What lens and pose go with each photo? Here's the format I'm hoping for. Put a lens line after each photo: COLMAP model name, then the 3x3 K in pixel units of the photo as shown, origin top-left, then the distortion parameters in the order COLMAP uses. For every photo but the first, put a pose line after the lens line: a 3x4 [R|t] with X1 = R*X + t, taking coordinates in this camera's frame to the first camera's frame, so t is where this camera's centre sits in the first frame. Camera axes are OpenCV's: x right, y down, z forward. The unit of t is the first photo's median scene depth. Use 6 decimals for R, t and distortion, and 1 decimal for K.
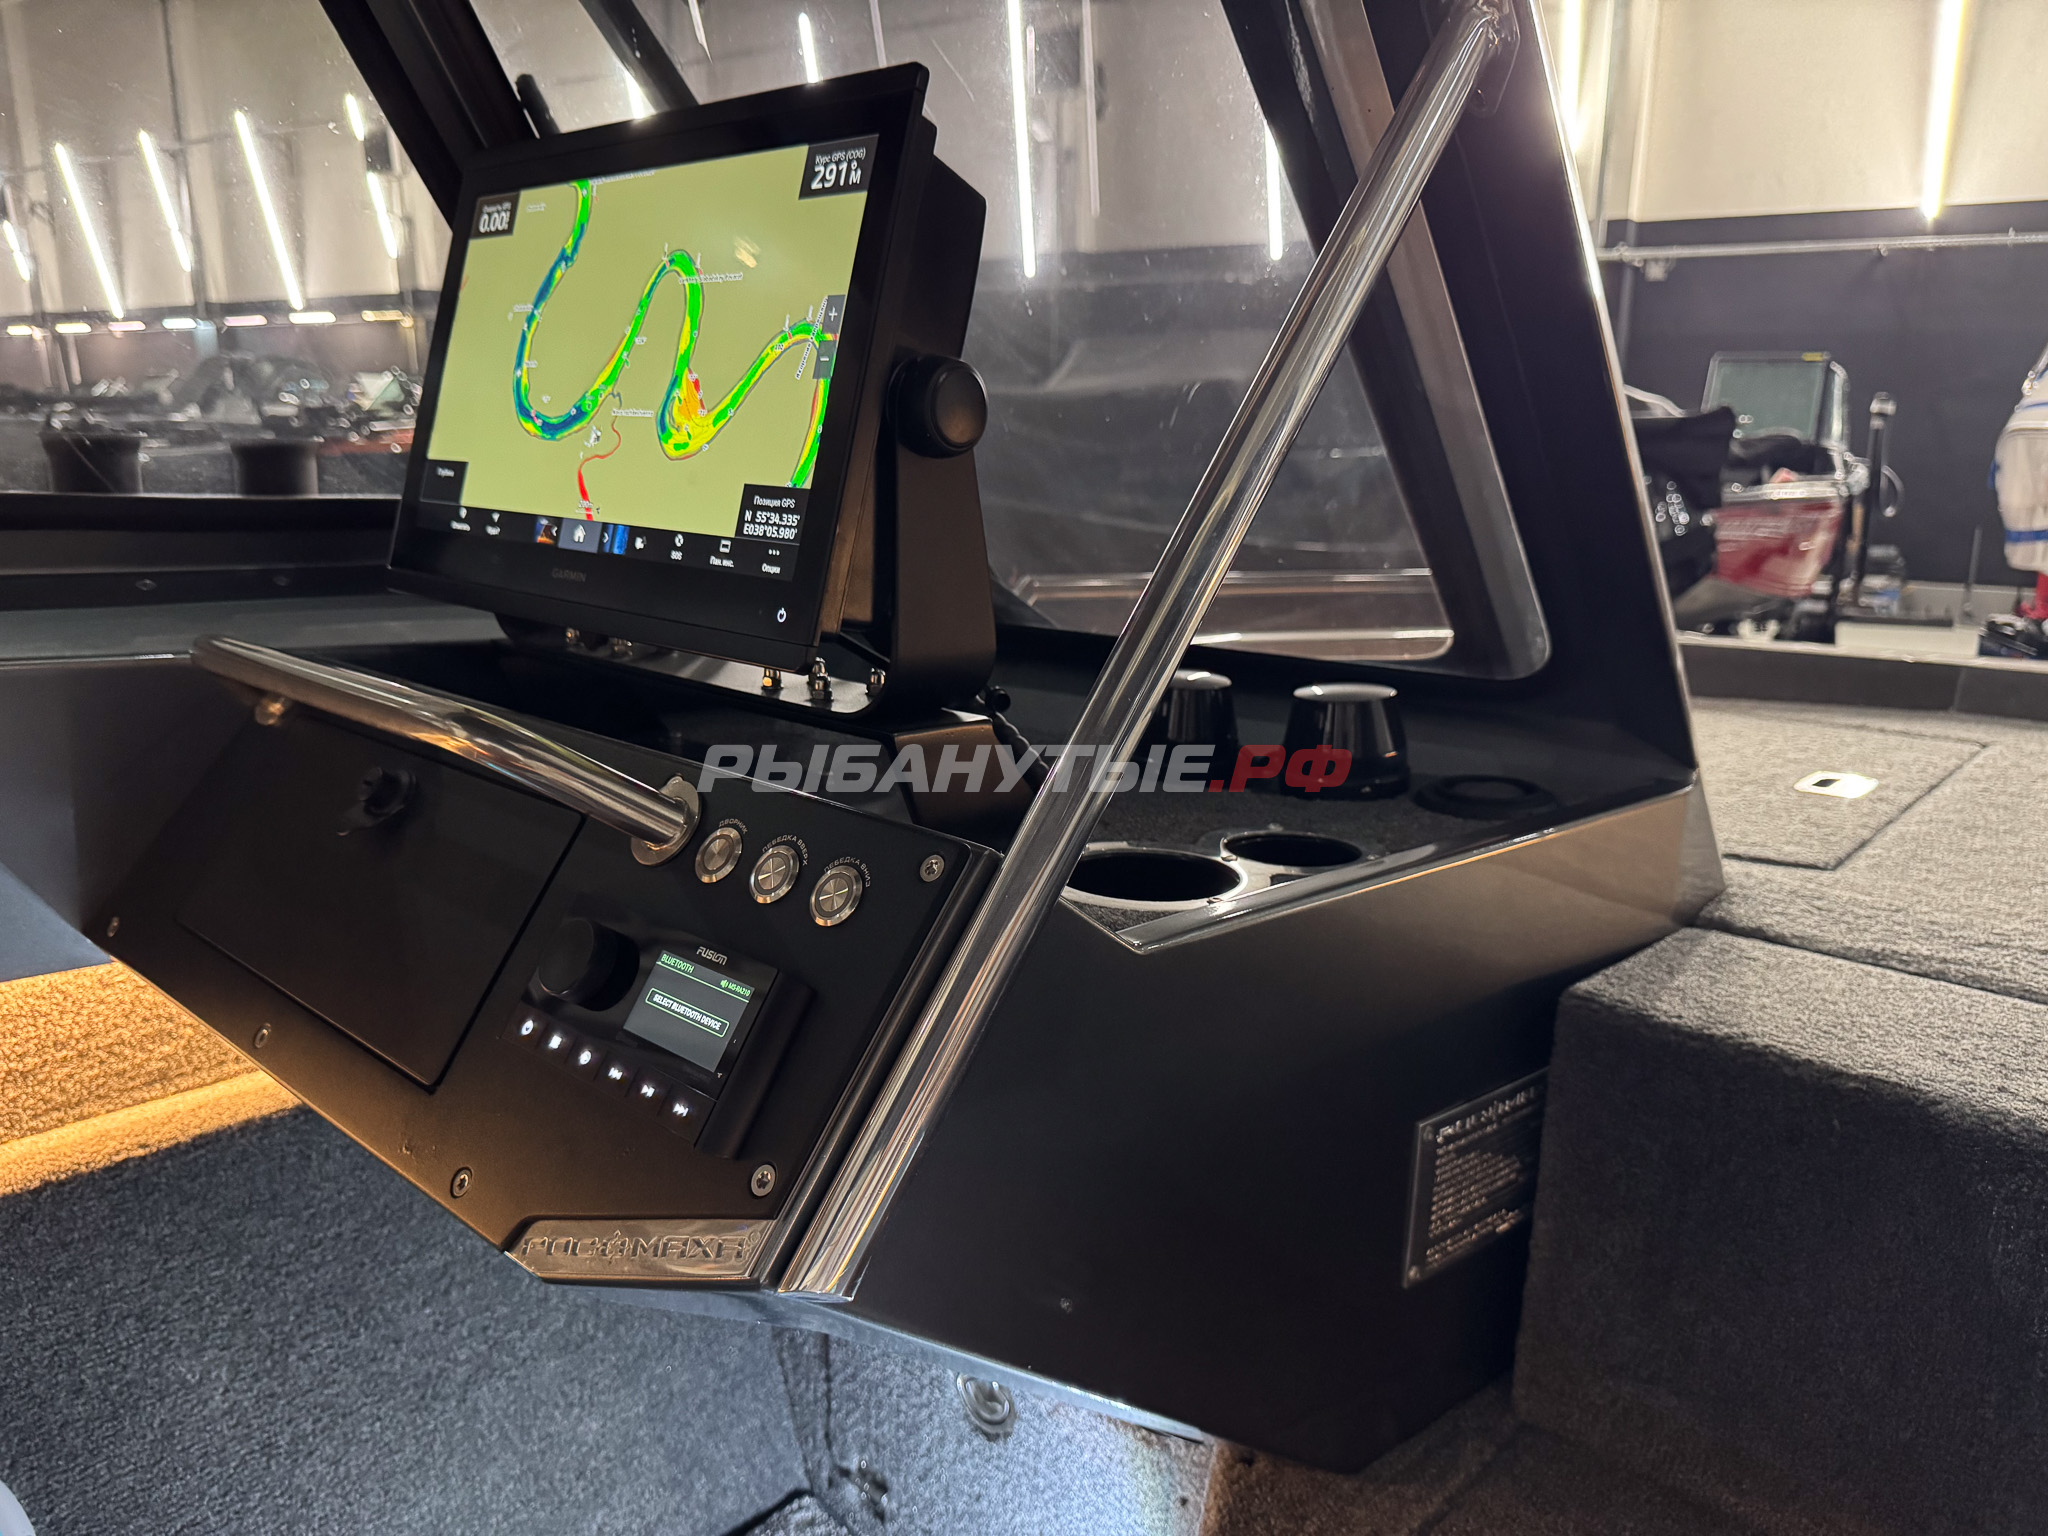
lens RADIAL K [[1441.2, 0, 1020.9], [0, 1441.2, 769.1], [0, 0, 1]] dist [-0.003185, -0.004673]
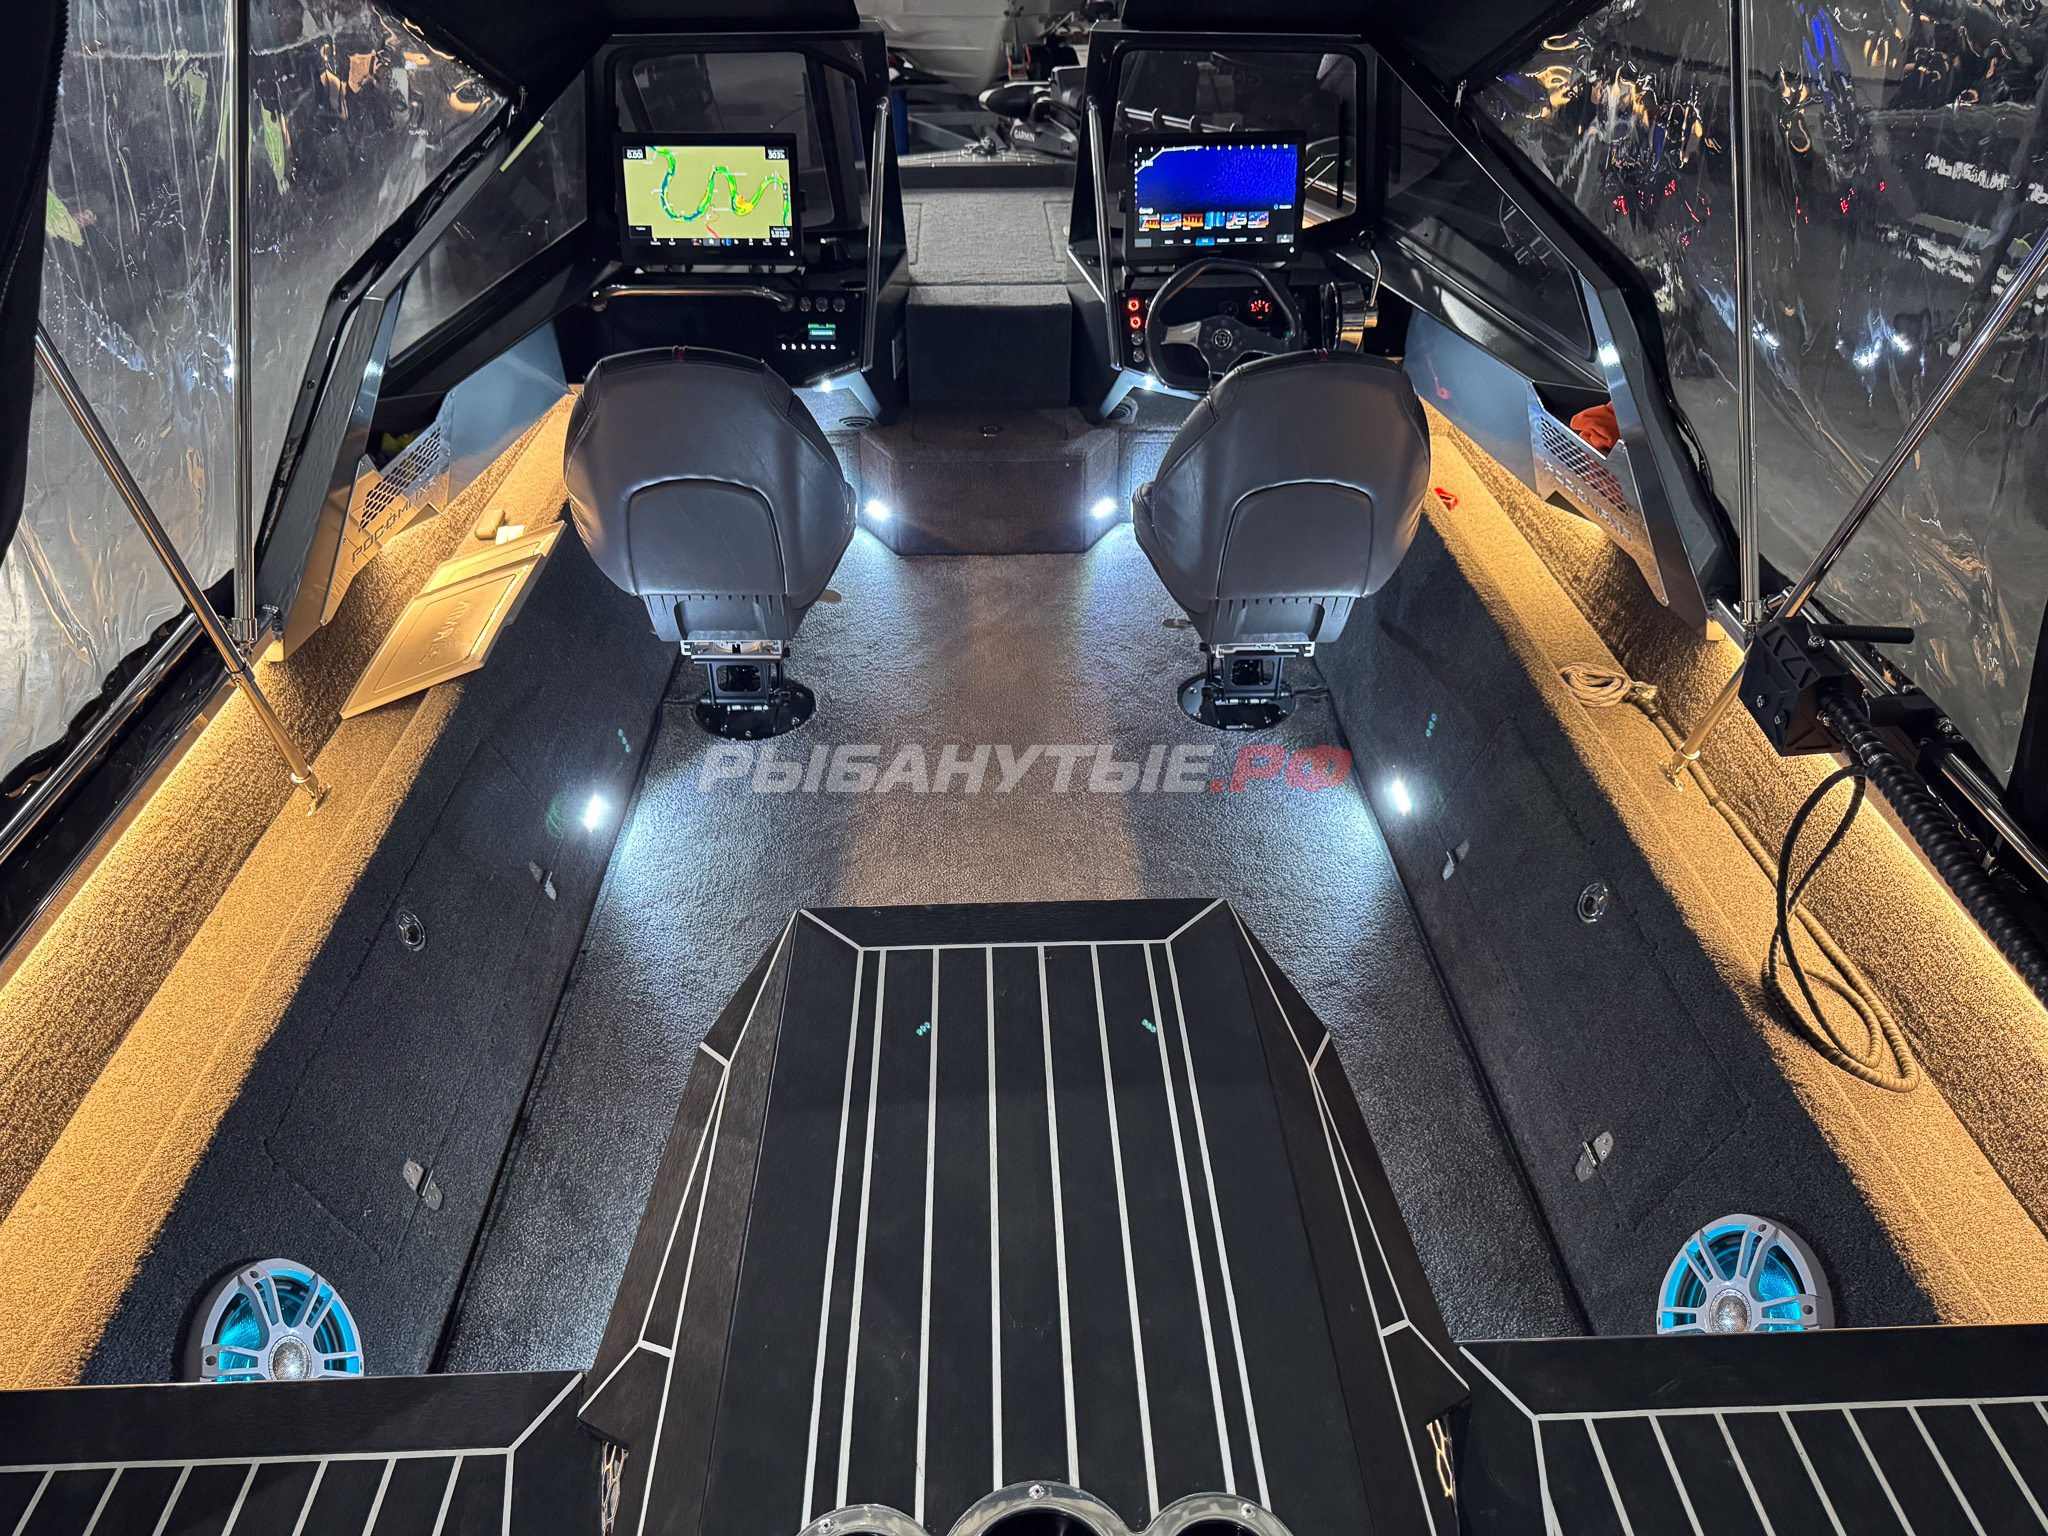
lens RADIAL K [[1395.3, 0, 1025.0], [0, 1395.3, 775.0], [0, 0, 1]] dist [0.004426, -0.001520]
pose [[0.722594, -0.412972, 0.554357, -2.288324], [0.176992, 0.885733, 0.429127, -0.334636], [-0.668230, -0.211968, 0.713119, -2.554283]]
